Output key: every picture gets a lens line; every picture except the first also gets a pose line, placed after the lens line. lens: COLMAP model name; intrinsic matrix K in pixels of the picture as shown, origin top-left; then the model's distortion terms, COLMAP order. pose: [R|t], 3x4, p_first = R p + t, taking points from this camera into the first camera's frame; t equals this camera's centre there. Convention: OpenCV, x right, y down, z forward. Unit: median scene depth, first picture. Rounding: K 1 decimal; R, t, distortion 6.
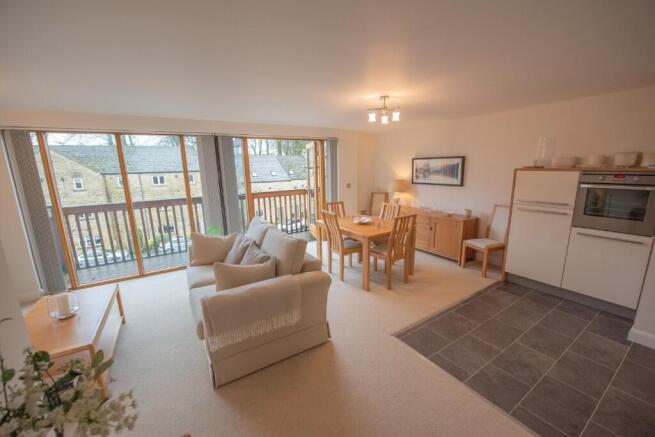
lens RADIAL K [[265.2, 0, 329.5], [0, 265.2, 207.4], [0, 0, 1]] dist [-0.017074, -0.001404]
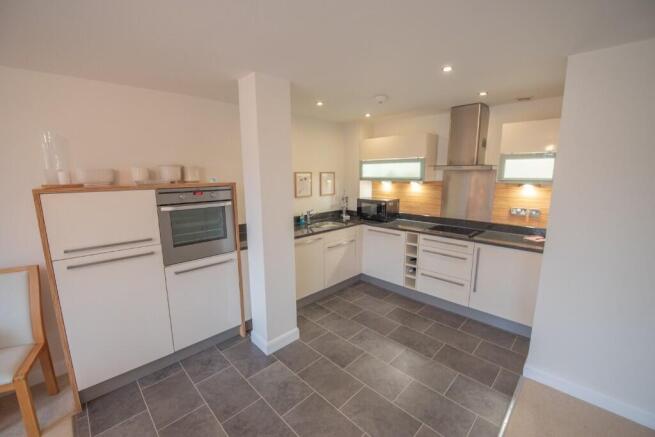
lens RADIAL K [[265.2, 0, 326.9], [0, 265.2, 221.1], [0, 0, 1]] dist [-0.017074, -0.001404]
pose [[-0.201920, -0.151165, 0.967666, 0.166980], [0.160422, 0.969569, 0.184937, -0.112391], [-0.966175, 0.192577, -0.171525, 0.688534]]
